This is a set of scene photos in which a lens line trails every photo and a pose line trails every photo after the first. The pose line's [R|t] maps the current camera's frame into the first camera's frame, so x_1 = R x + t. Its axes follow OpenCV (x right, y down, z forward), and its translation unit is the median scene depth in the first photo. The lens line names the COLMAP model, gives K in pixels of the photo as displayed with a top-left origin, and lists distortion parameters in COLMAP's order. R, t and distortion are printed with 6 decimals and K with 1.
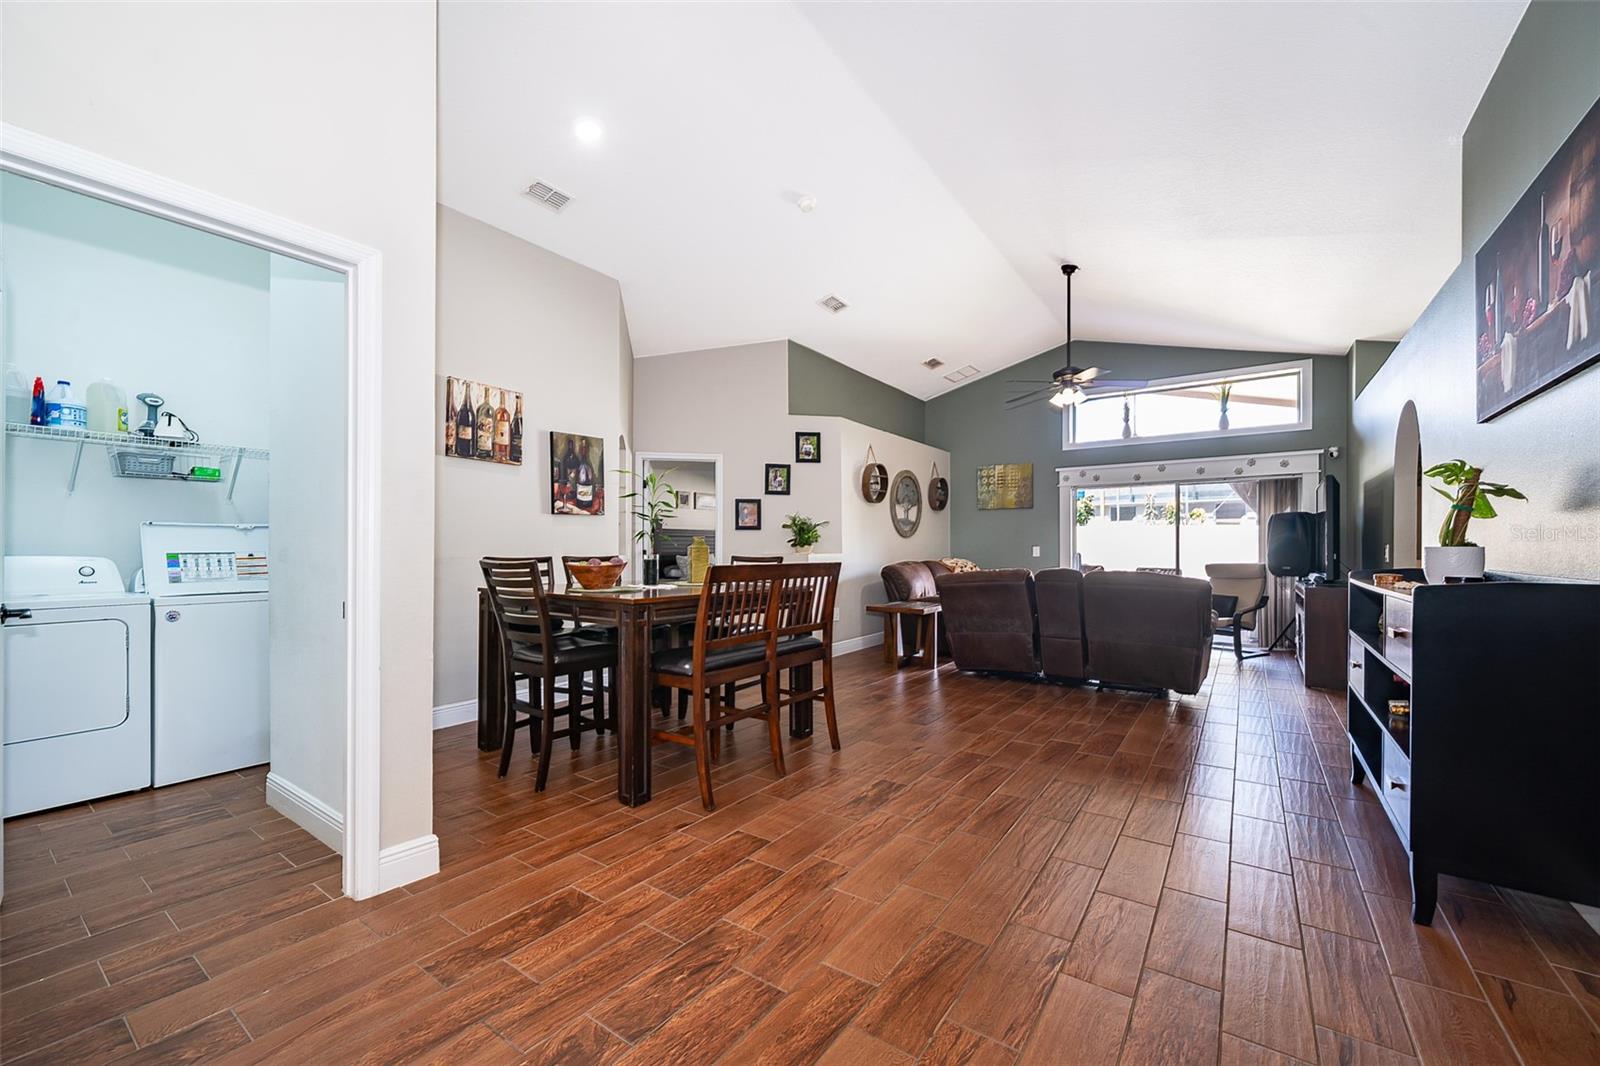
lens RADIAL K [[640.1, 0, 812.2], [0, 640.1, 551.1], [0, 0, 1]] dist [-0.000319, -0.000300]
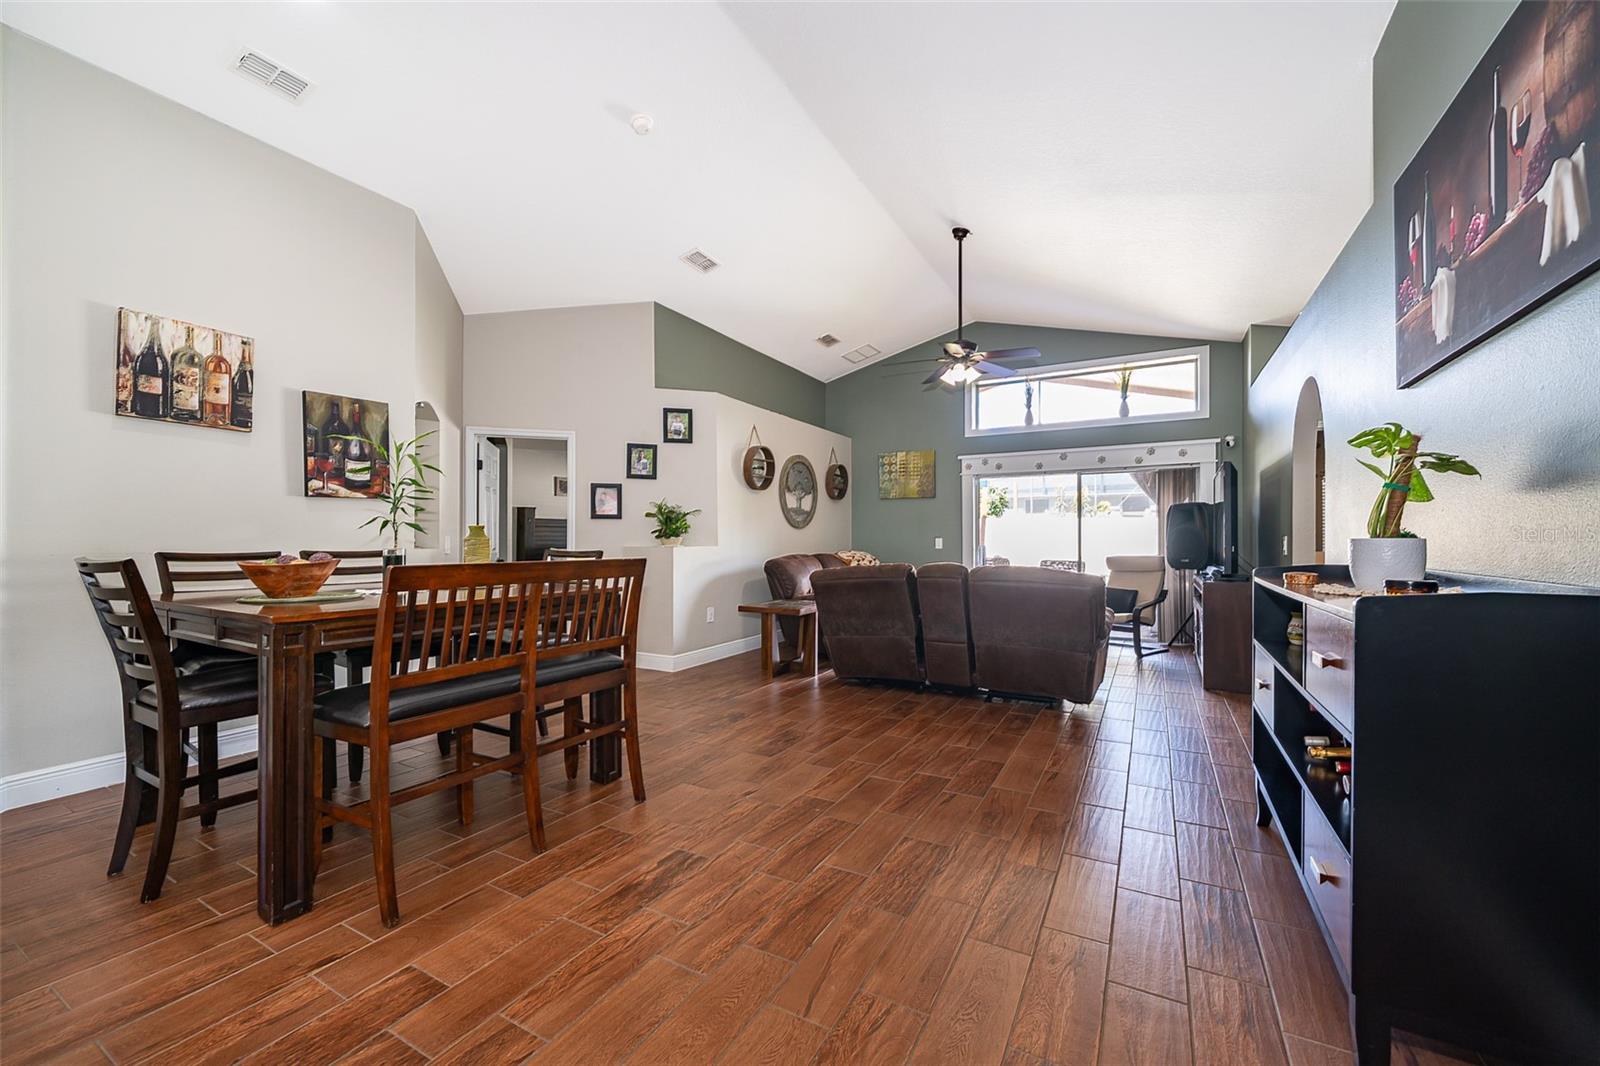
lens RADIAL K [[632.9, 0, 812.8], [0, 632.9, 540.4], [0, 0, 1]] dist [-0.001151, 0.000040]
pose [[0.994585, -0.000232, 0.103927, 0.123923], [0.000634, 0.999992, -0.003833, -0.001029], [-0.103925, 0.003878, 0.994578, 0.161955]]
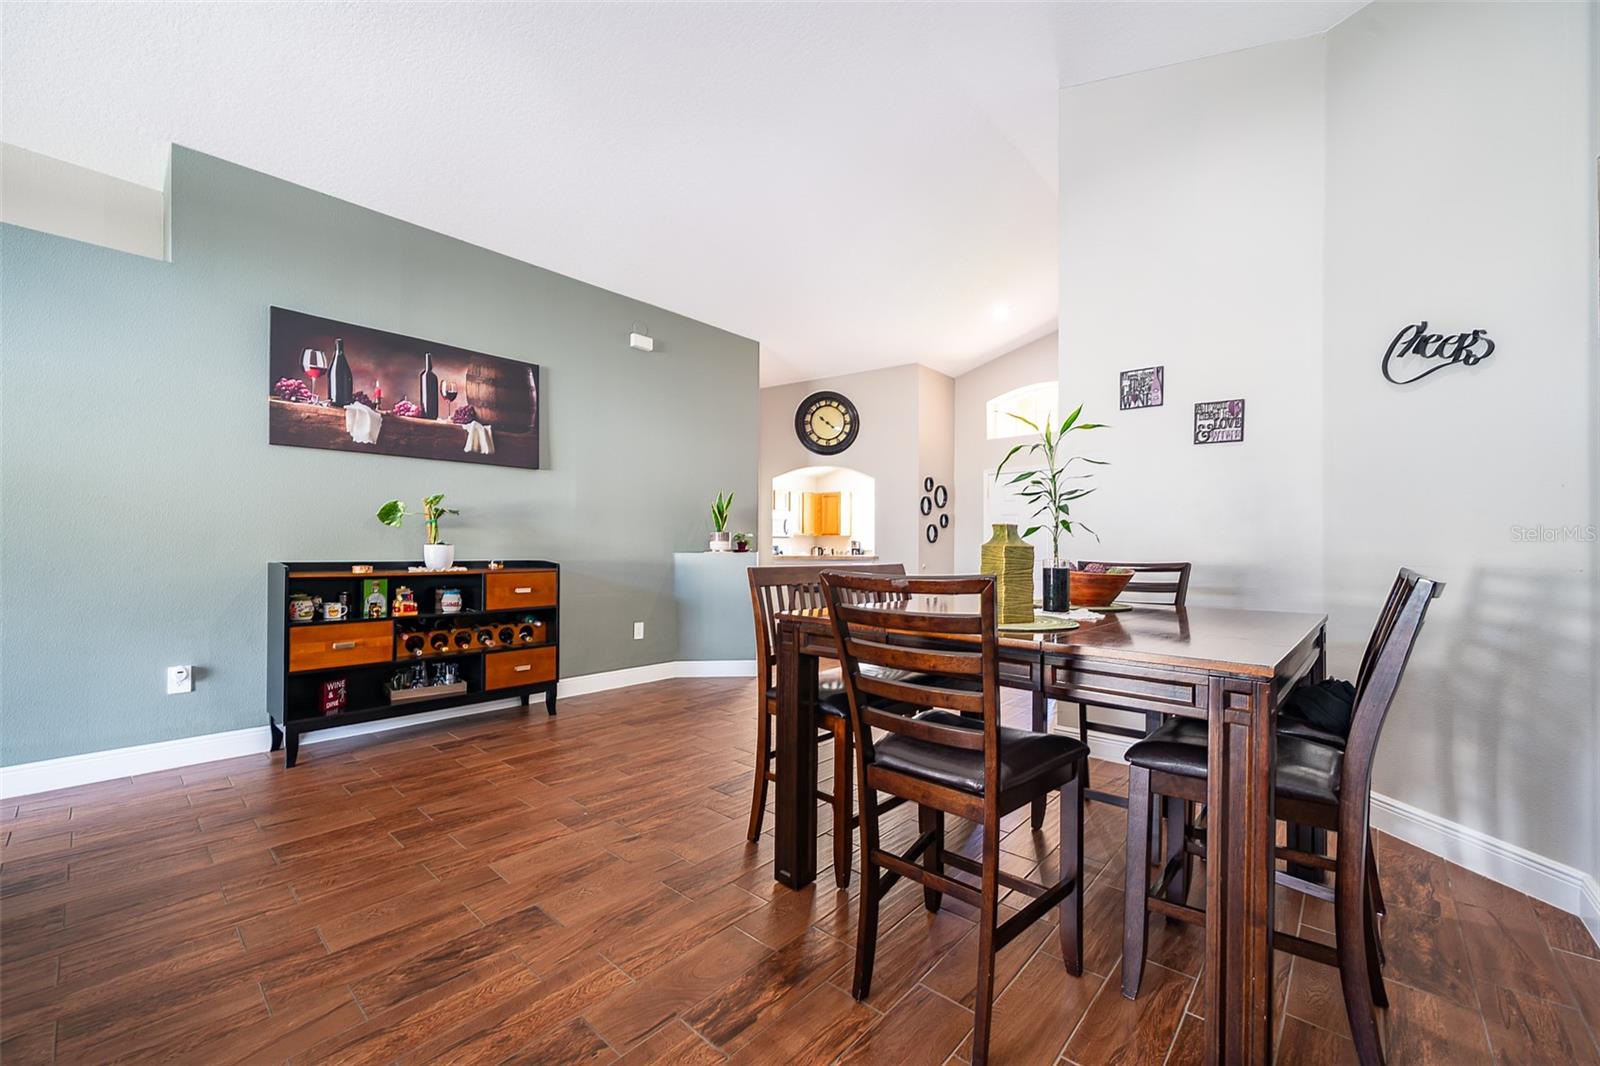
lens RADIAL K [[630.8, 0, 798.8], [0, 630.8, 549.1], [0, 0, 1]] dist [-0.000800, 0.000002]
pose [[-0.991466, -0.005647, 0.130245, -0.073407], [-0.005009, 0.999974, 0.005224, -0.004472], [-0.130271, 0.004527, -0.991468, 1.245814]]
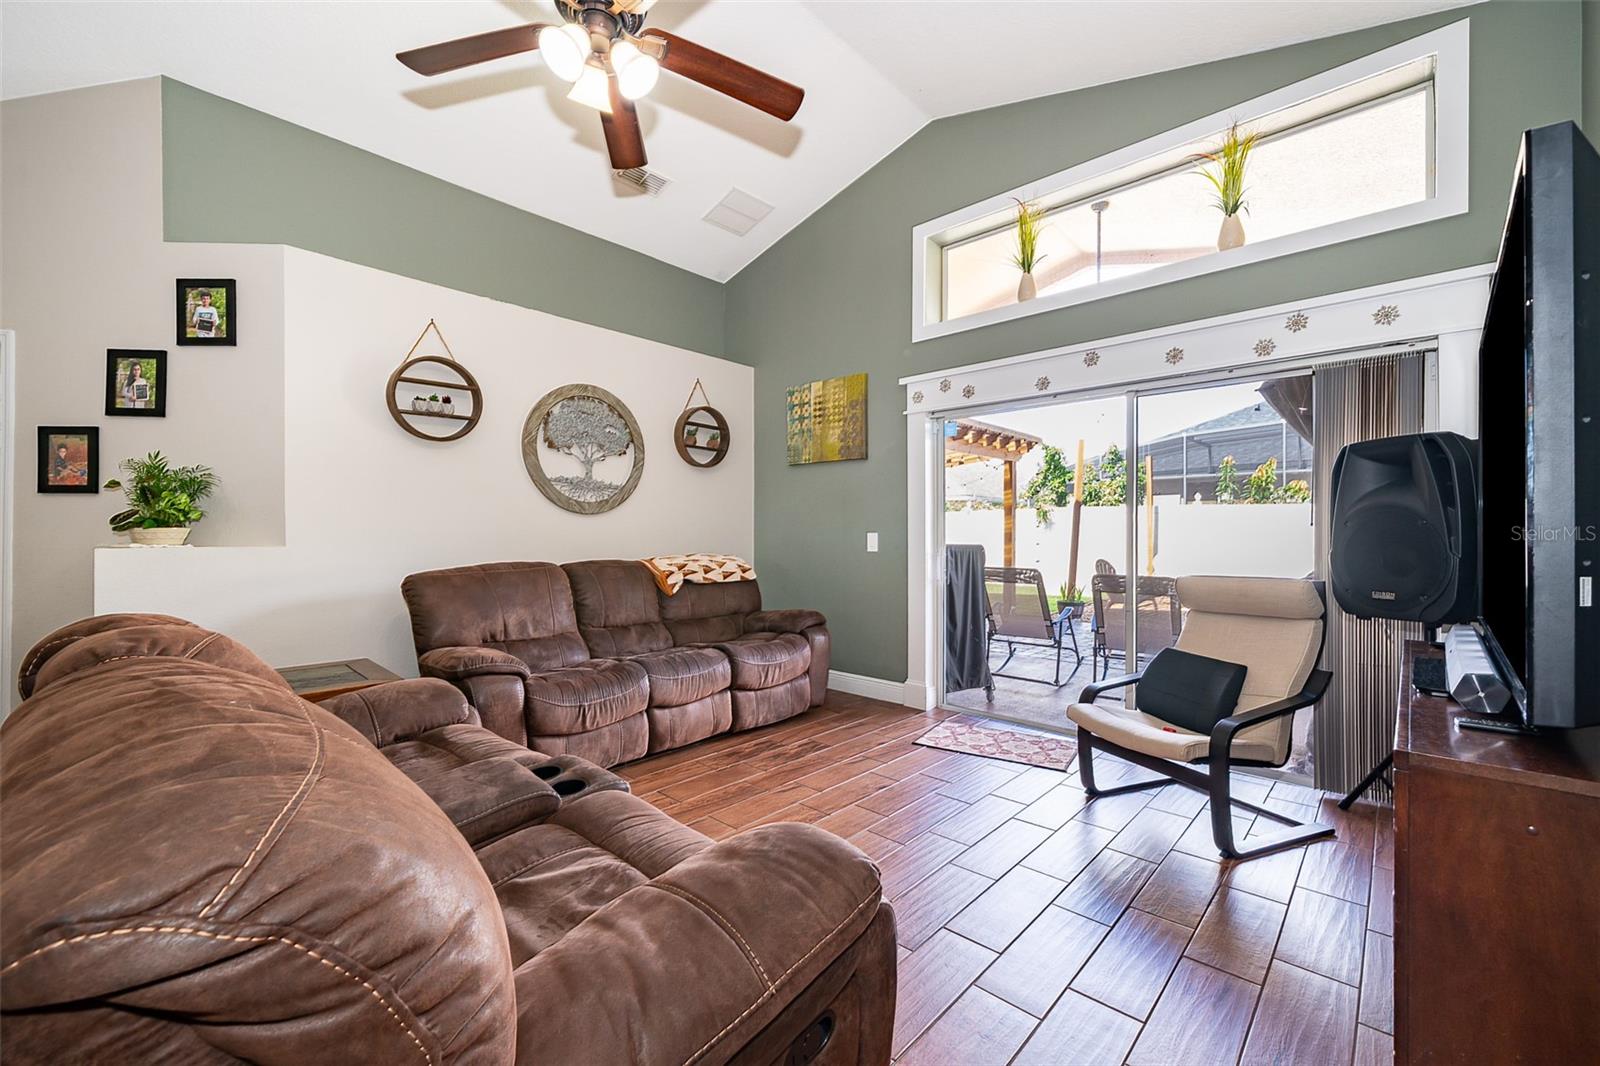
lens RADIAL K [[656.6, 0, 800.0], [0, 656.6, 533.0], [0, 0, 1]] dist [-0.006165, -0.000007]
pose [[0.989505, 0.003675, -0.144451, 0.677637], [-0.004655, 0.999968, -0.006447, -0.005899], [0.144423, 0.007052, 0.989491, 0.853967]]
